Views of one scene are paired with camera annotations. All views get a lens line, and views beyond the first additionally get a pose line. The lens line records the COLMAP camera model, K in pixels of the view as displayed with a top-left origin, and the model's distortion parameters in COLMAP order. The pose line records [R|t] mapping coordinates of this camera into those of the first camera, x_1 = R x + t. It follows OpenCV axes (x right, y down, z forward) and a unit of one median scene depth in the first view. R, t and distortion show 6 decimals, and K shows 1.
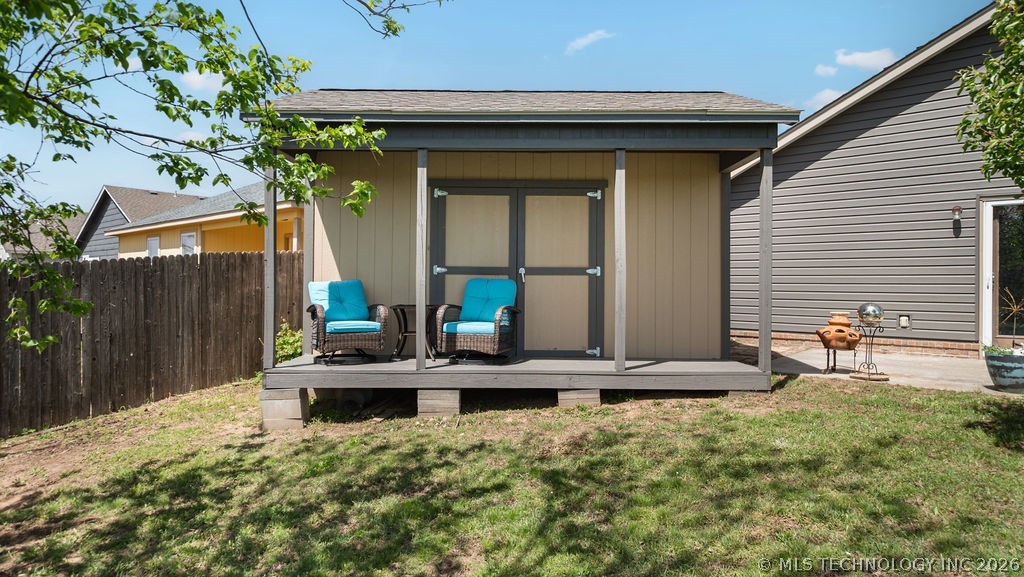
lens RADIAL K [[605.8, 0, 512.8], [0, 605.8, 286.8], [0, 0, 1]] dist [0.042163, 0.000282]
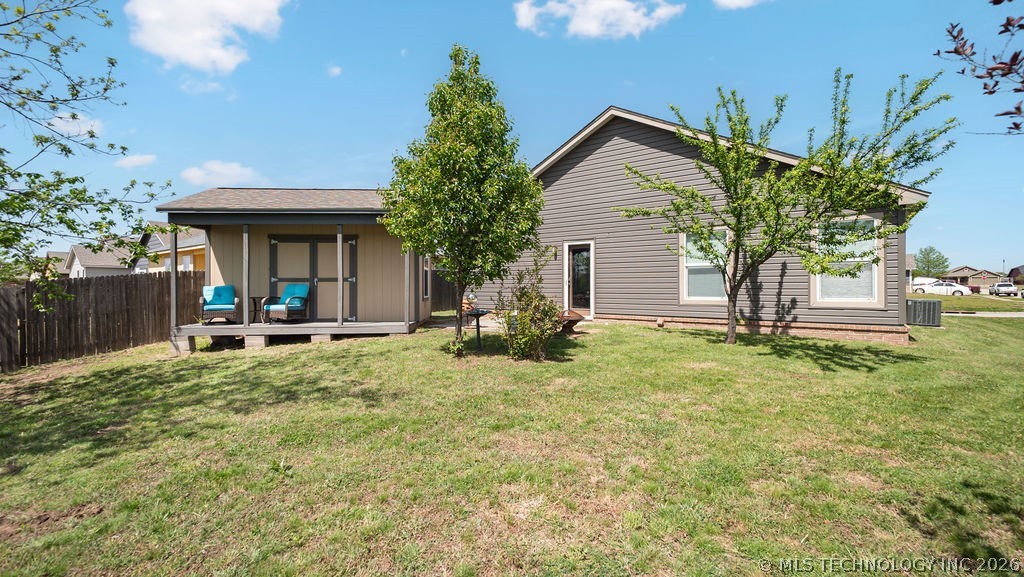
lens RADIAL K [[444.3, 0, 503.2], [0, 444.3, 287.9], [0, 0, 1]] dist [0.022248, 0.000085]
pose [[0.999028, -0.012045, 0.042414, 0.611786], [0.011749, 0.999905, 0.007224, -0.002613], [-0.042497, -0.006719, 0.999074, -0.556803]]
